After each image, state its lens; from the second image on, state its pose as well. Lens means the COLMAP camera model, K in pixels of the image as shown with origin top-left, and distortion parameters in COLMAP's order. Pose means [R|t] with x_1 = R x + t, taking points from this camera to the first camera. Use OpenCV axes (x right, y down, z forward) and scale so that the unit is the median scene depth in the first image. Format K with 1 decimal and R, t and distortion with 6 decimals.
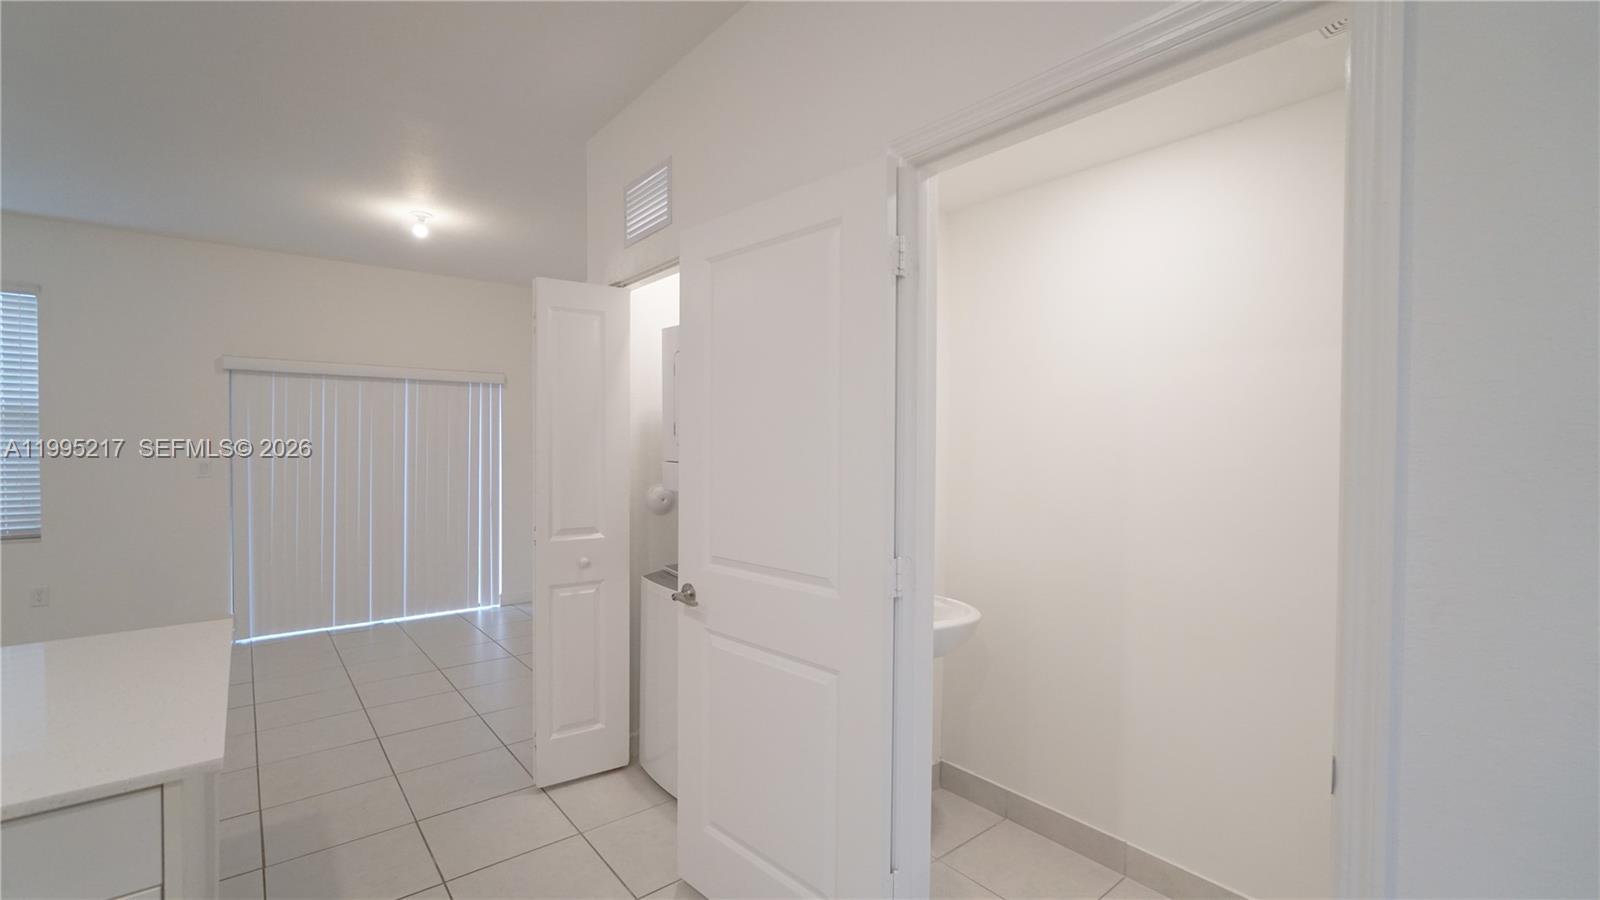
lens RADIAL K [[696.7, 0, 795.1], [0, 696.7, 459.3], [0, 0, 1]] dist [0.000746, -0.000131]
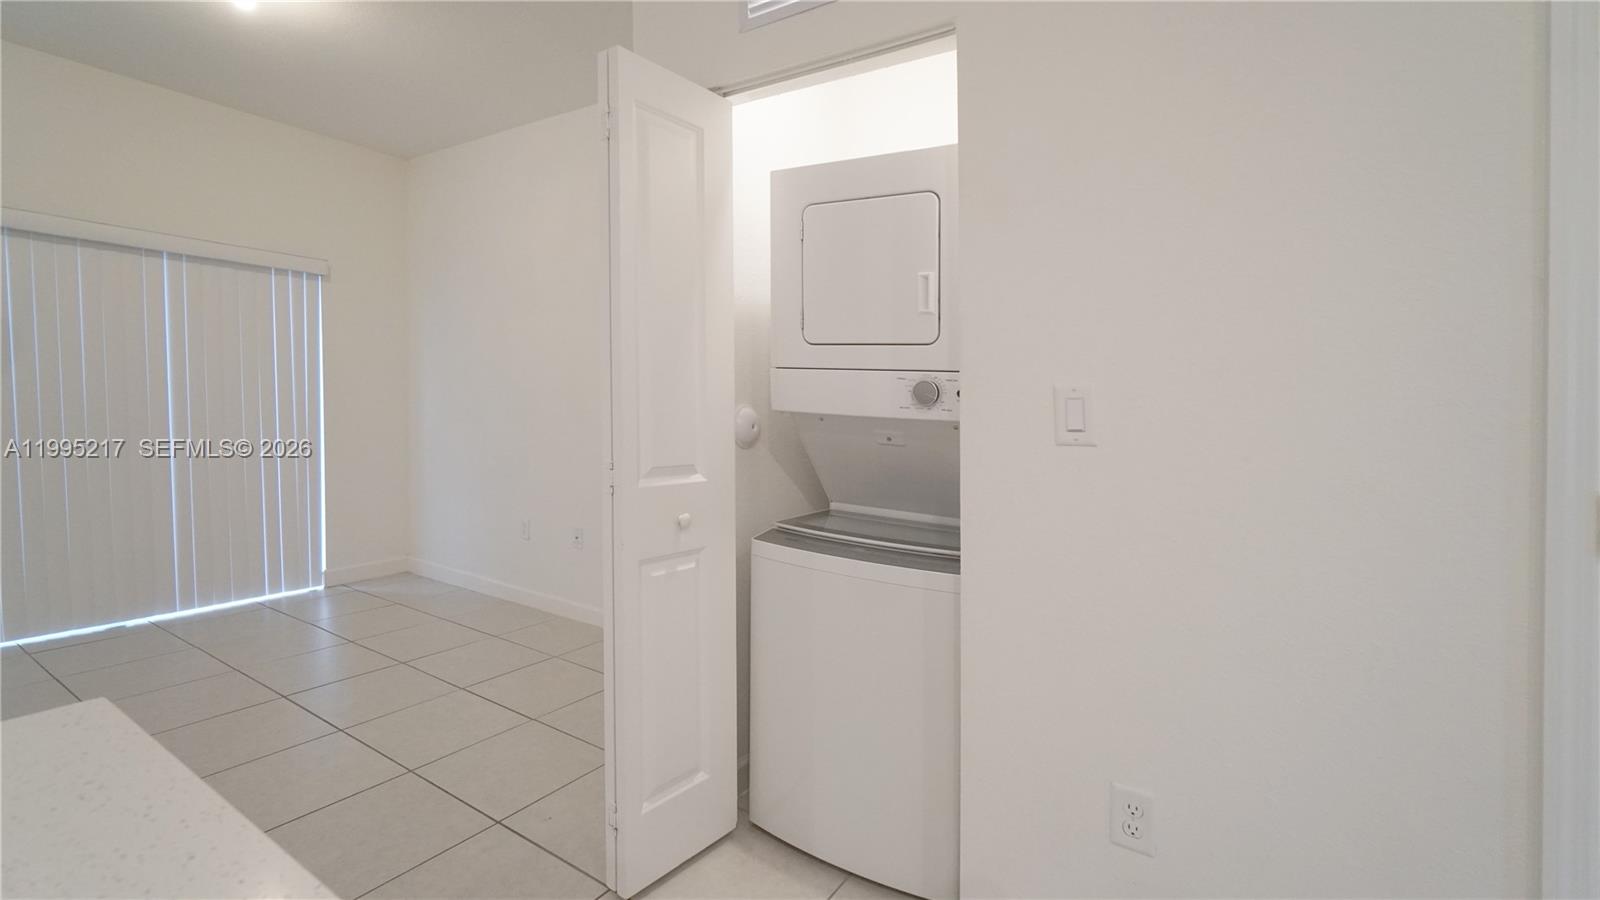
lens RADIAL K [[696.7, 0, 811.3], [0, 696.7, 421.2], [0, 0, 1]] dist [0.000746, -0.000131]
pose [[0.946326, 0.015324, 0.322851, -0.381214], [-0.020439, 0.999713, 0.012458, 0.046573], [-0.322567, -0.018388, 0.946368, 0.357045]]
